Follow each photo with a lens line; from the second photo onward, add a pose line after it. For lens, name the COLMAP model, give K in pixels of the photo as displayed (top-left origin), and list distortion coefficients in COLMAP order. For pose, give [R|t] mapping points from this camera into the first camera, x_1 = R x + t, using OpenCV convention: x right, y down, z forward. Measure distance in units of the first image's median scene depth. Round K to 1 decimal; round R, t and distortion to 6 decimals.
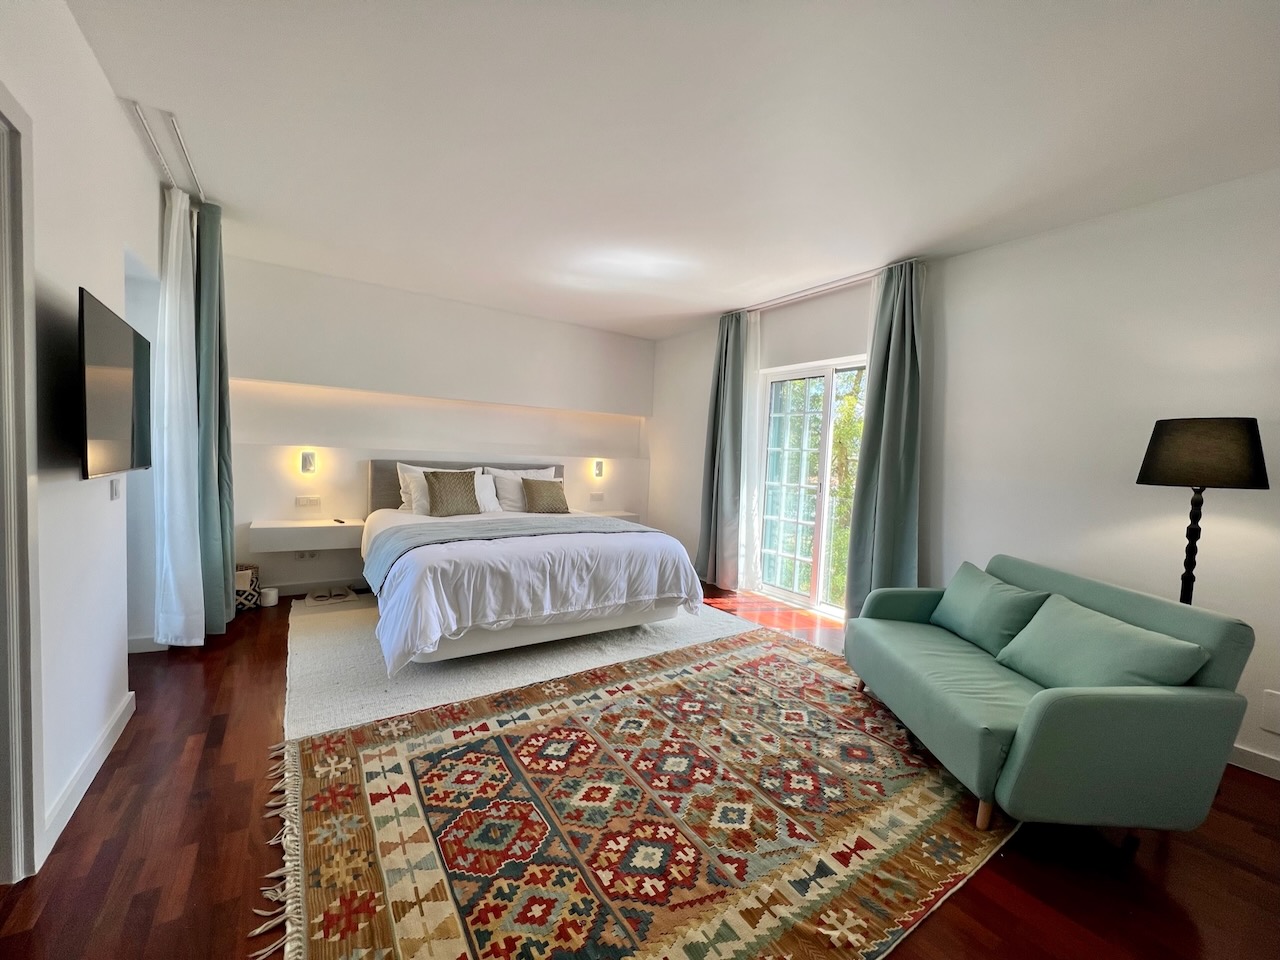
lens RADIAL K [[513.7, 0, 639.4], [0, 513.7, 483.0], [0, 0, 1]] dist [-0.001157, 0.000121]
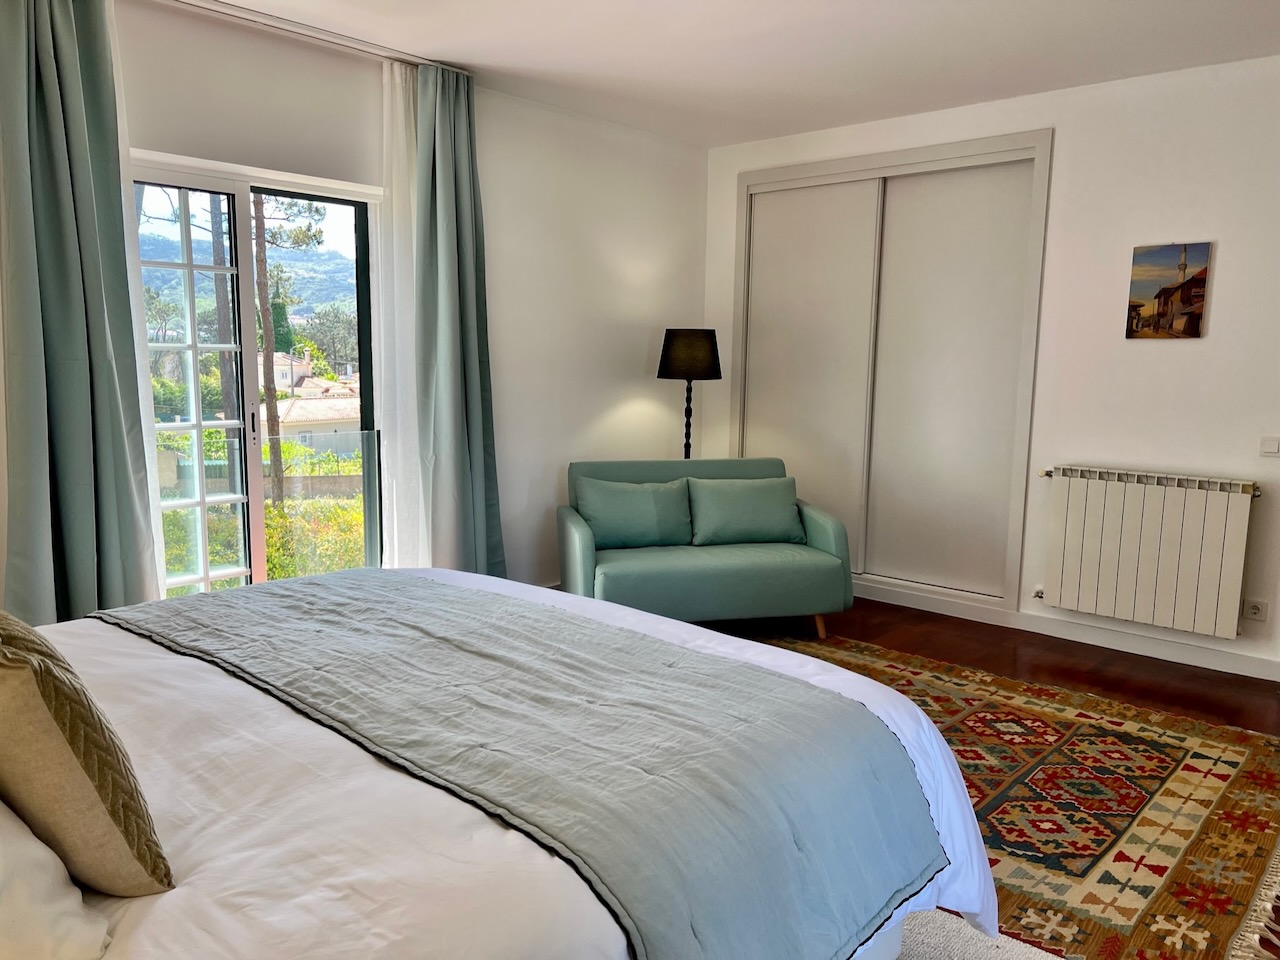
lens RADIAL K [[957.2, 0, 637.4], [0, 957.2, 477.3], [0, 0, 1]] dist [0.032344, -0.039526]
pose [[-0.245865, -0.173269, 0.953692, -1.592233], [0.031093, 0.981977, 0.186423, -0.251661], [-0.968805, 0.075488, -0.236047, 2.050582]]
